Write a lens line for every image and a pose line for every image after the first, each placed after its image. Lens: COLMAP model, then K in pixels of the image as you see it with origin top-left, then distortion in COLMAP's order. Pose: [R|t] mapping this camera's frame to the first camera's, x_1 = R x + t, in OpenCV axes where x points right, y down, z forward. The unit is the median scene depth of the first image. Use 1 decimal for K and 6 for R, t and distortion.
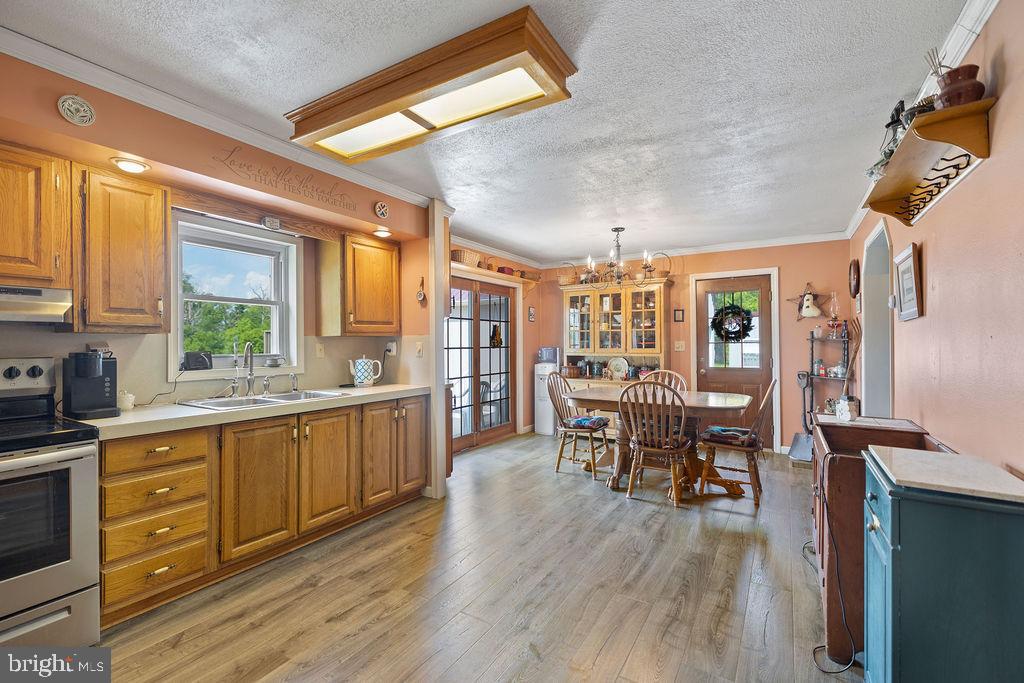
lens RADIAL K [[436.0, 0, 521.7], [0, 436.0, 343.8], [0, 0, 1]] dist [-0.001583, -0.000050]
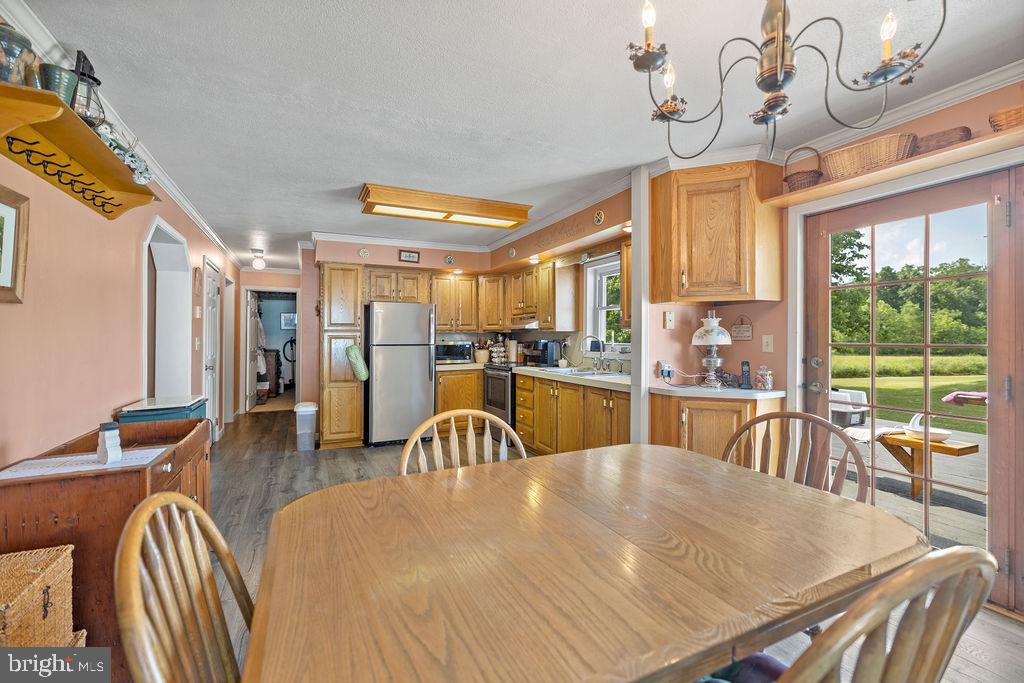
lens RADIAL K [[436.0, 0, 515.9], [0, 436.0, 333.6], [0, 0, 1]] dist [-0.001583, -0.000050]
pose [[-0.541953, -0.002819, -0.840404, 0.977901], [0.002020, 0.999987, -0.004657, -0.004200], [0.840406, -0.004222, -0.541940, 1.891135]]
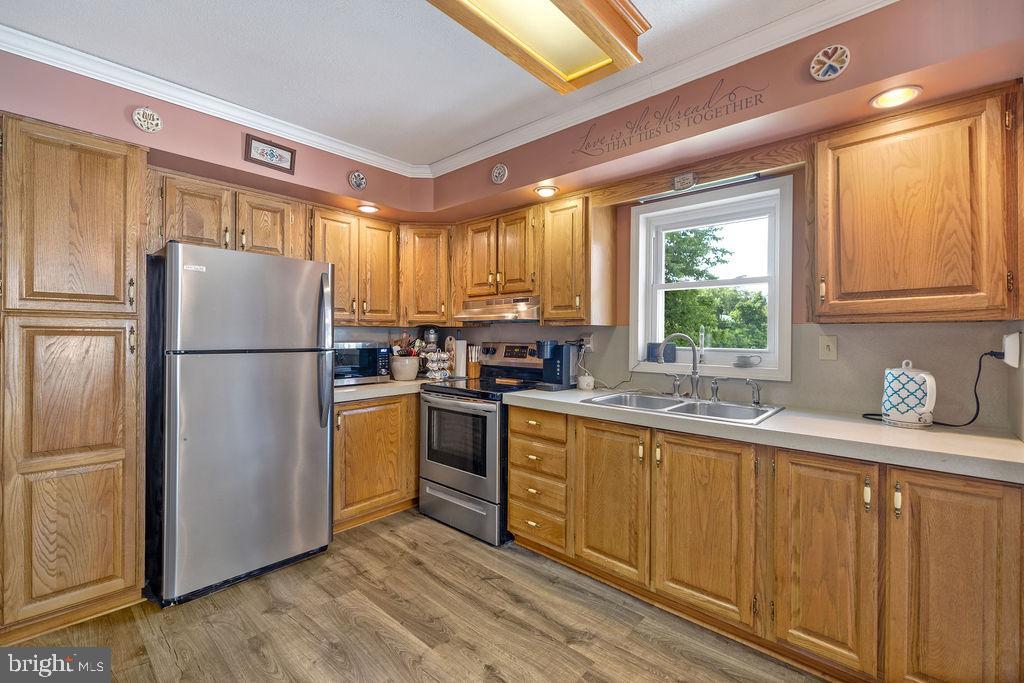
lens RADIAL K [[436.0, 0, 516.3], [0, 436.0, 337.0], [0, 0, 1]] dist [-0.001583, -0.000050]
pose [[-0.189376, 0.005380, -0.981890, 0.296977], [-0.009395, 0.999929, 0.007291, -0.000622], [0.981860, 0.010605, -0.189312, 0.993072]]
